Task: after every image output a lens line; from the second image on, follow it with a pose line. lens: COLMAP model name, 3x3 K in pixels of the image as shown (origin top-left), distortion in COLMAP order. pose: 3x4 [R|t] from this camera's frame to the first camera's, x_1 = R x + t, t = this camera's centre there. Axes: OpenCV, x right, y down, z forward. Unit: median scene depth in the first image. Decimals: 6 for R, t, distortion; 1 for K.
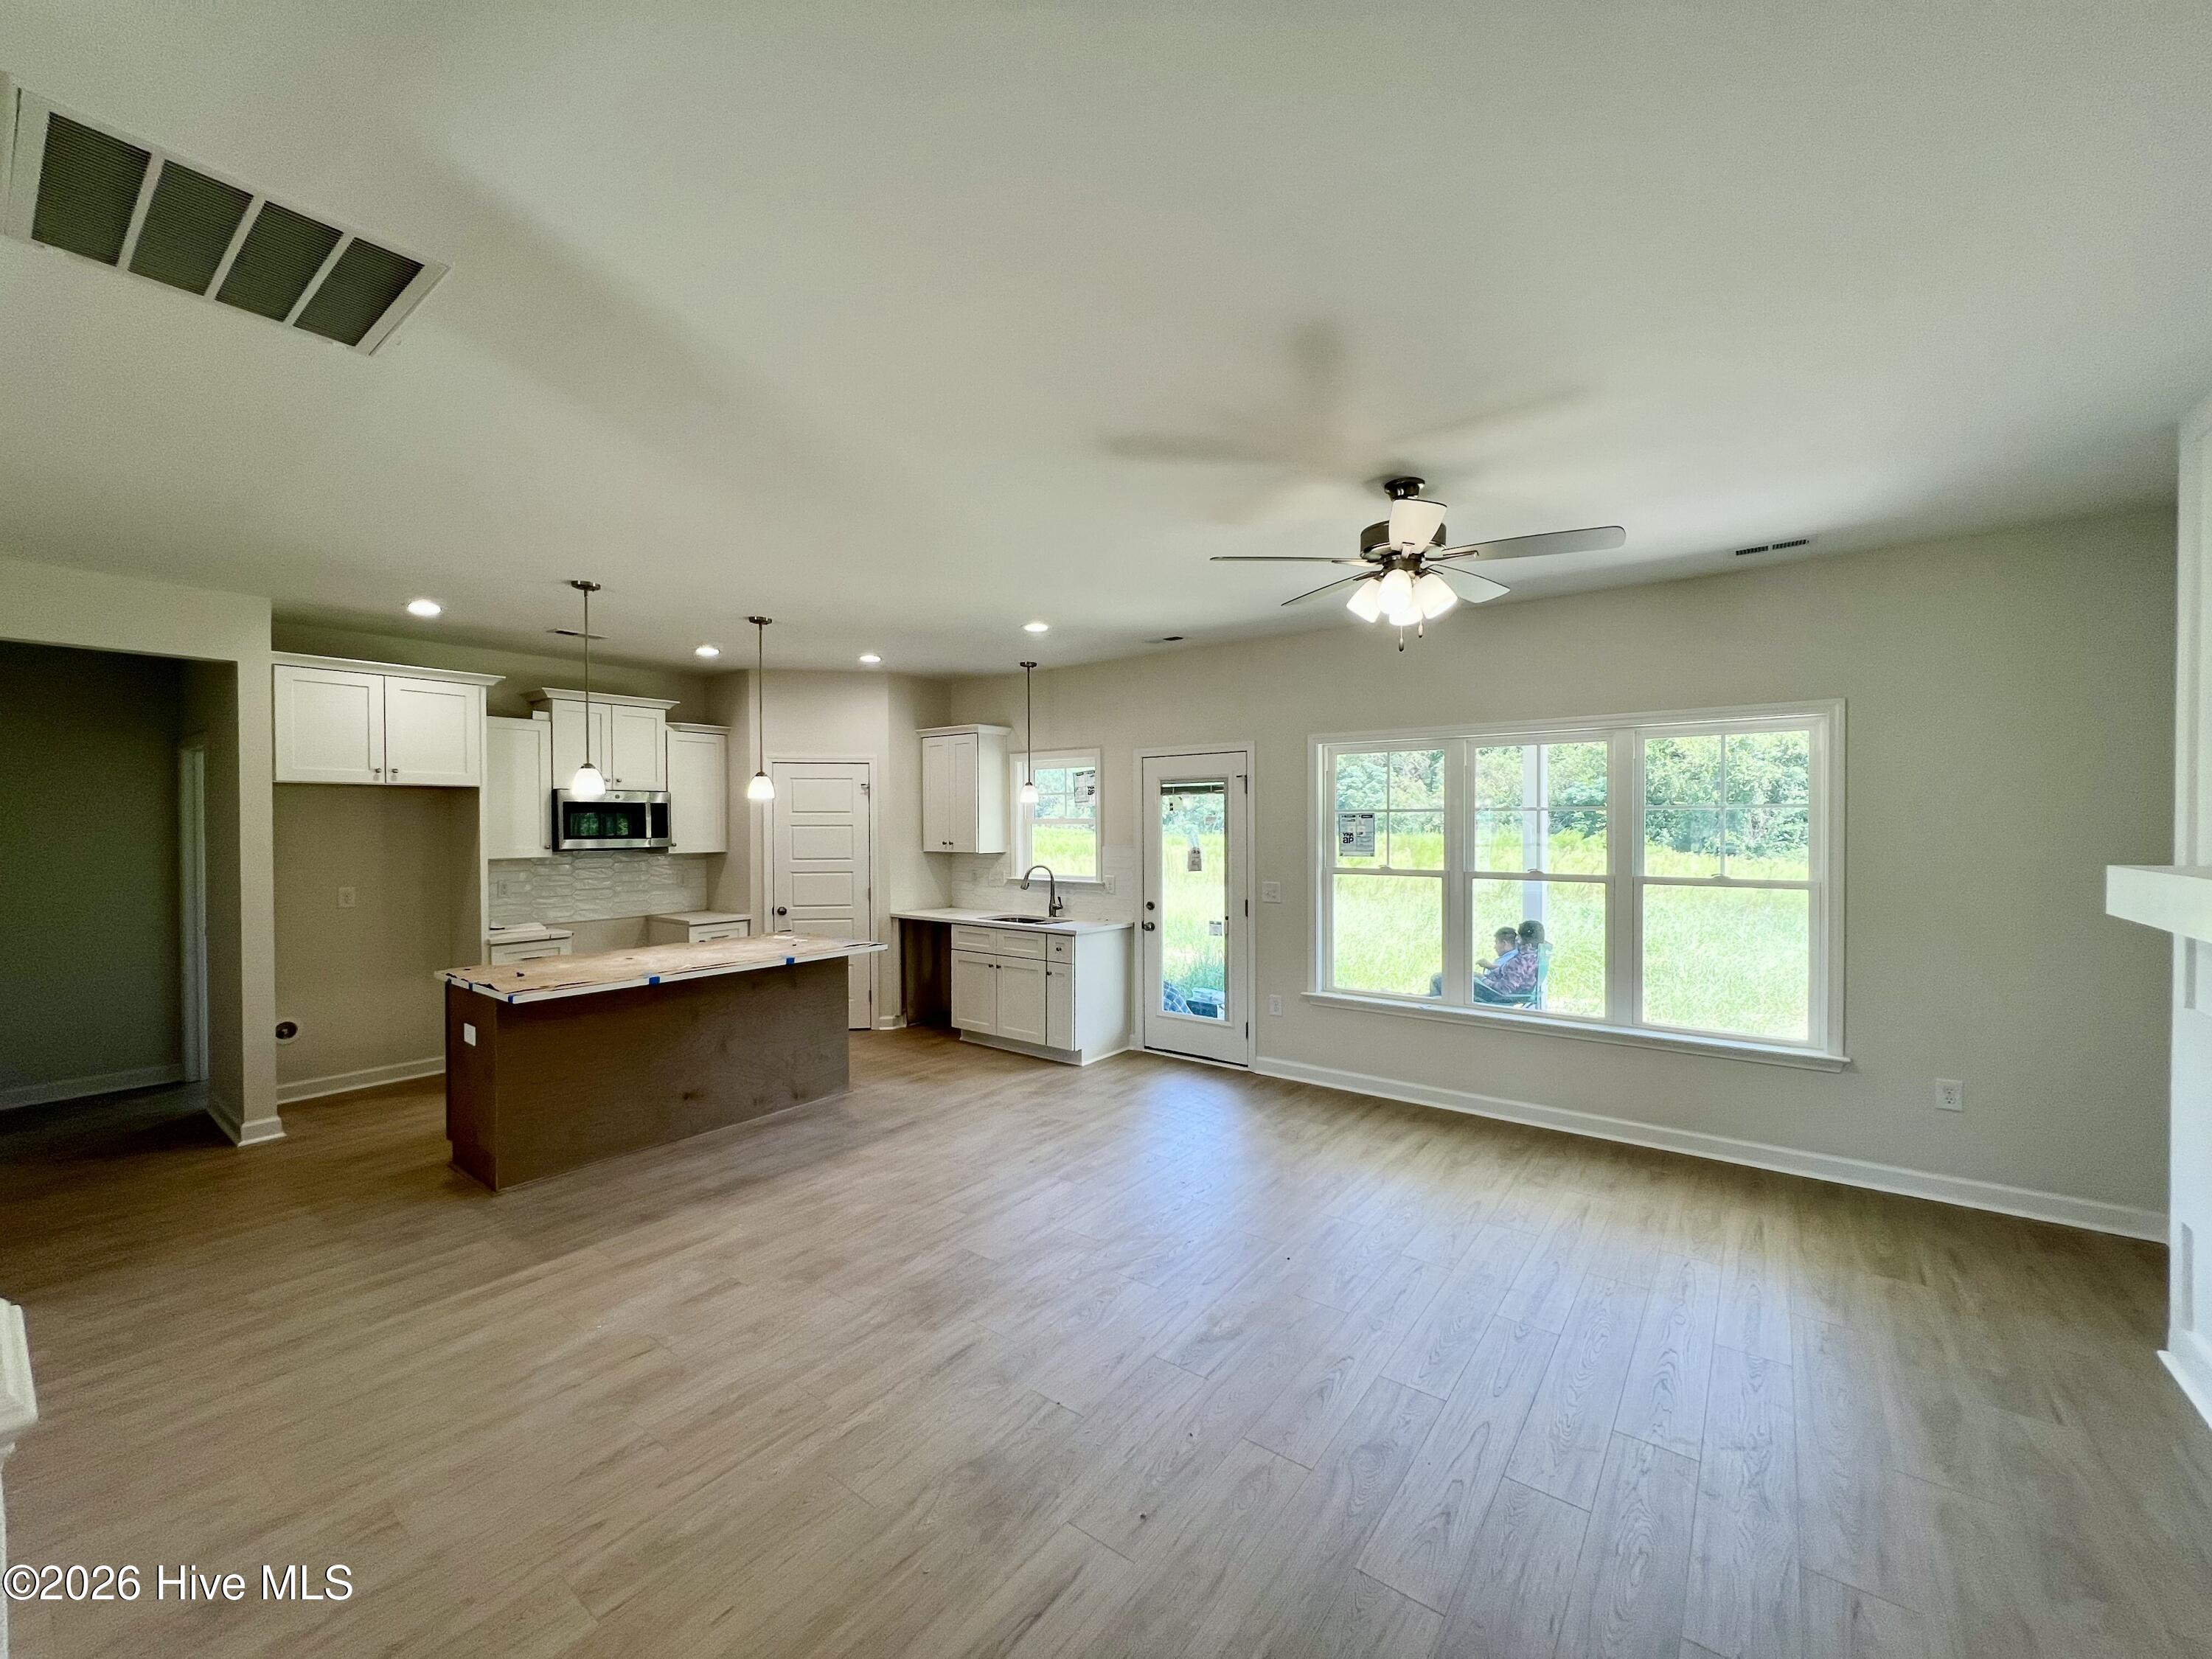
lens RADIAL K [[879.5, 0, 1109.3], [0, 879.5, 831.1], [0, 0, 1]] dist [-0.000554, 0.000416]
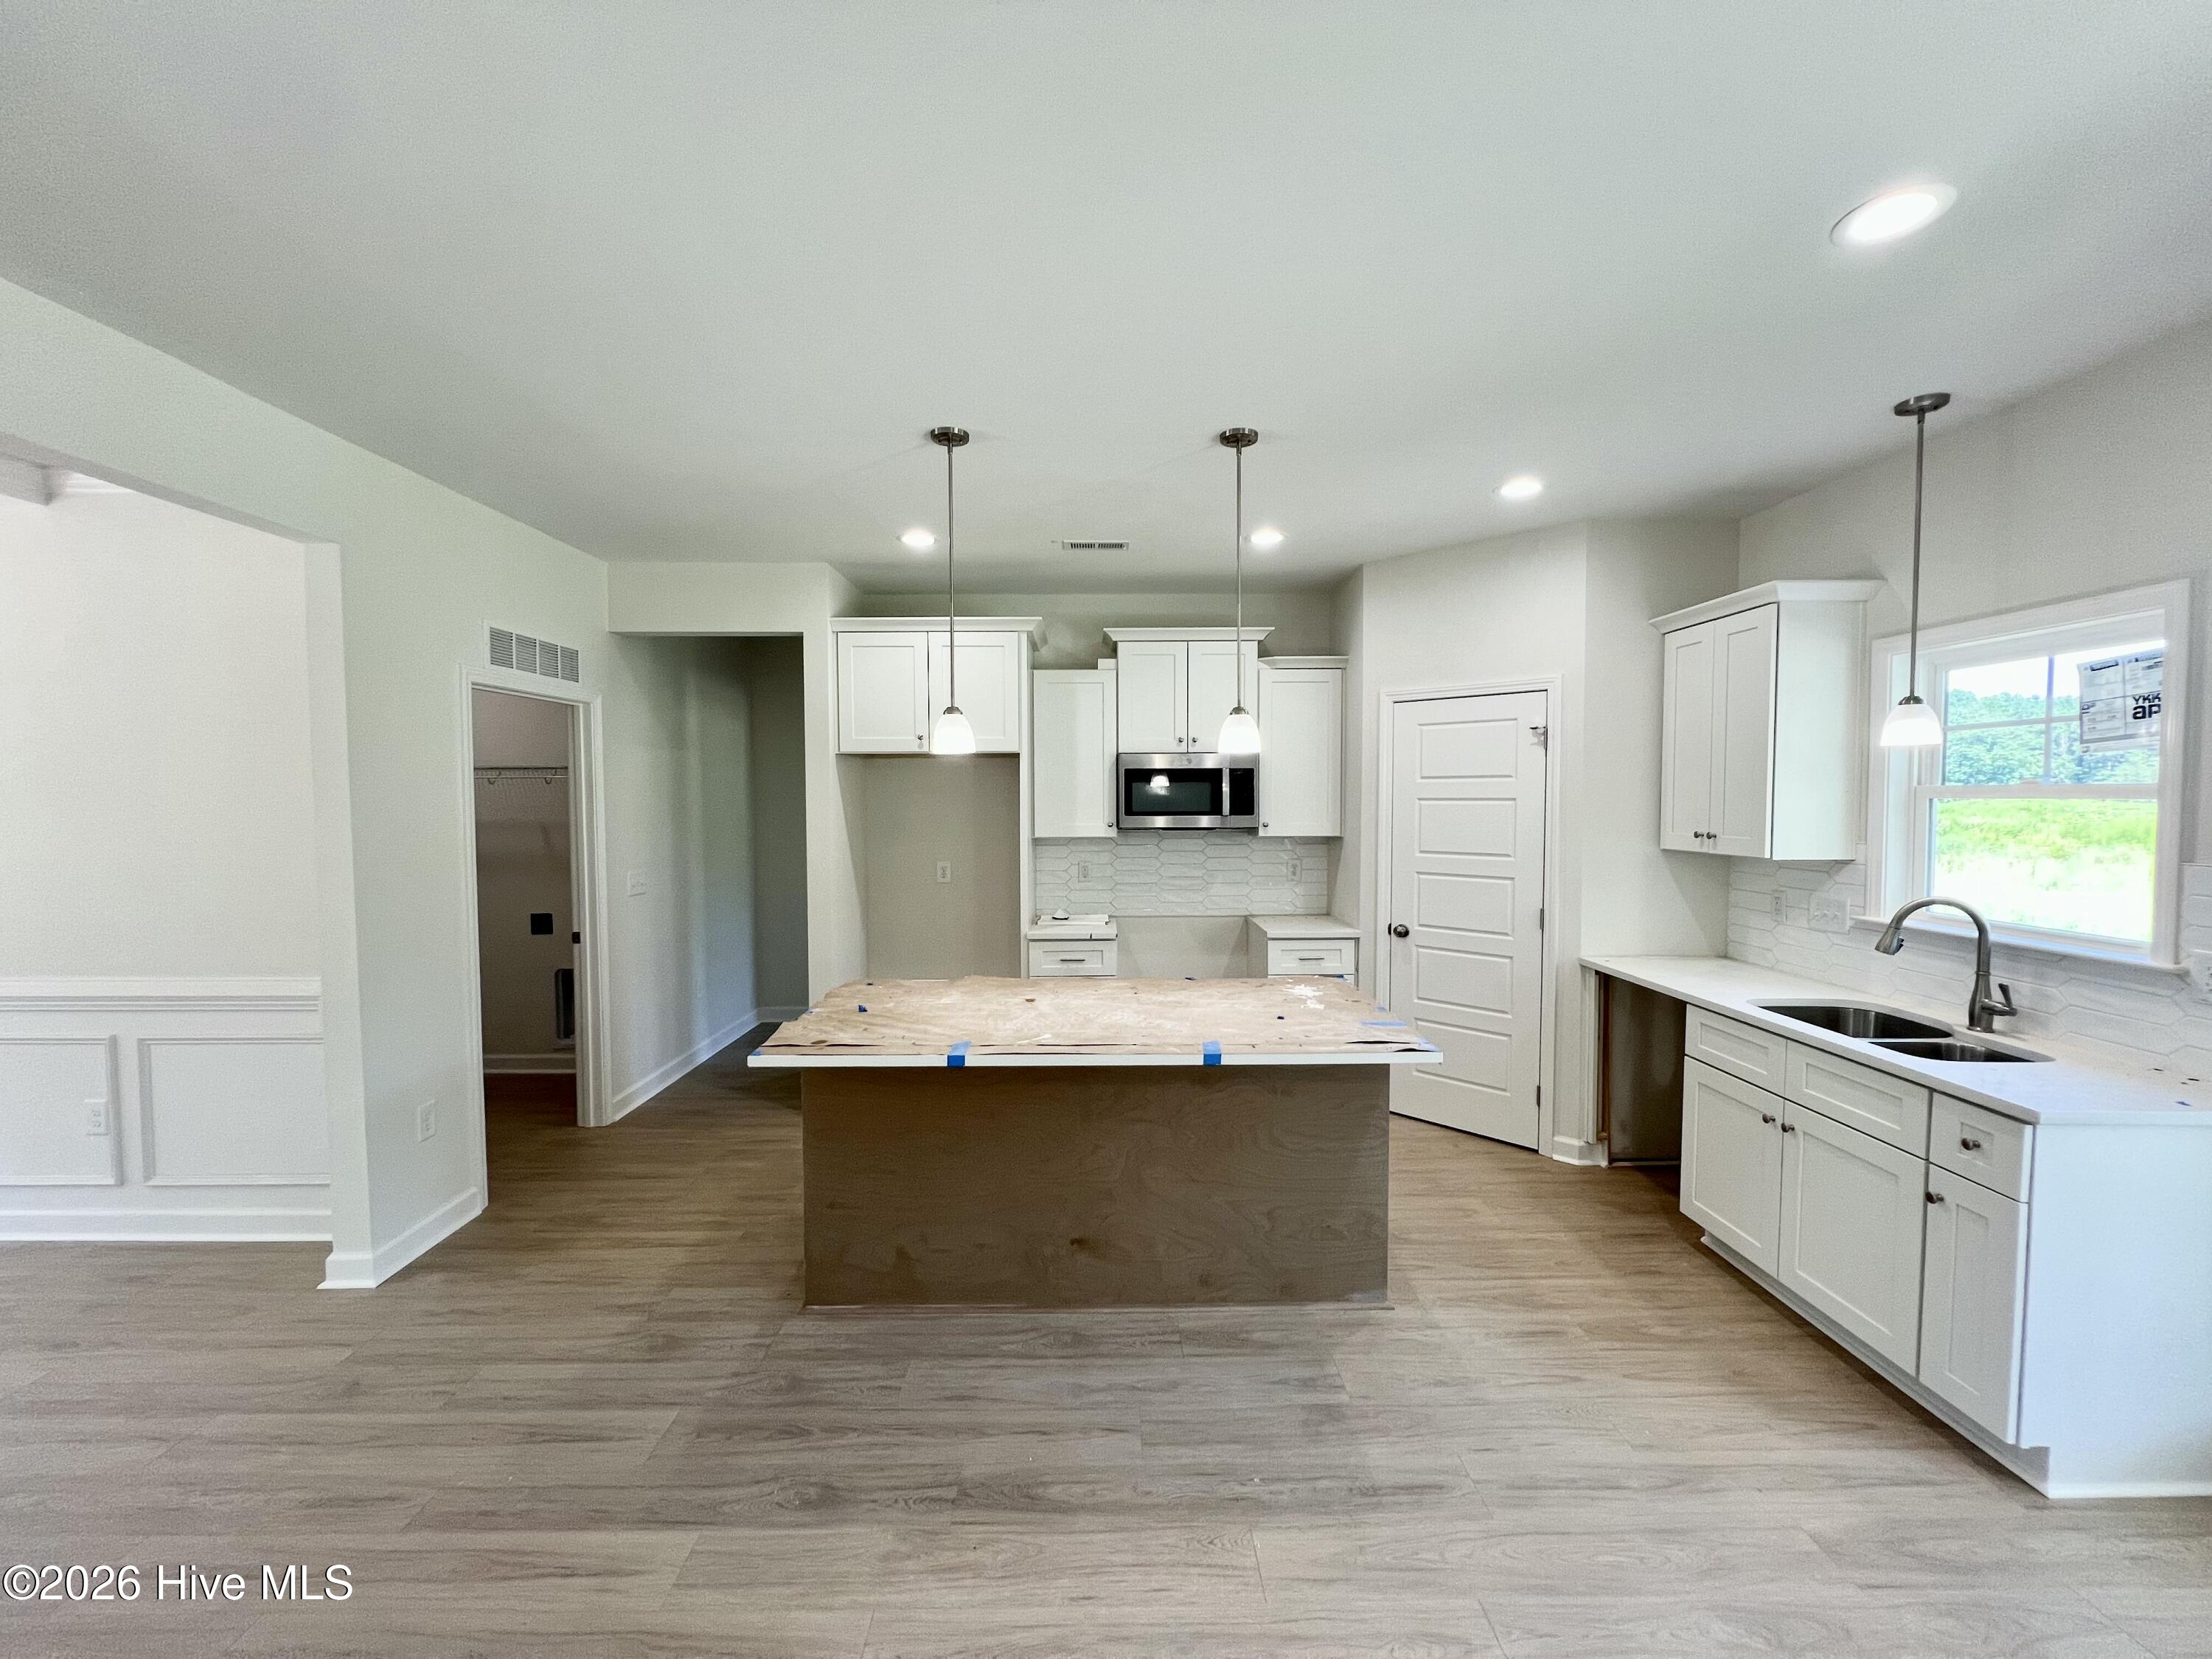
lens RADIAL K [[879.5, 0, 1109.4], [0, 879.5, 831.6], [0, 0, 1]] dist [-0.000554, 0.000416]
pose [[0.608793, 0.032564, -0.792661, 0.009035], [-0.006269, 0.999323, 0.036240, -0.004982], [0.793305, -0.017093, 0.608585, 0.477451]]
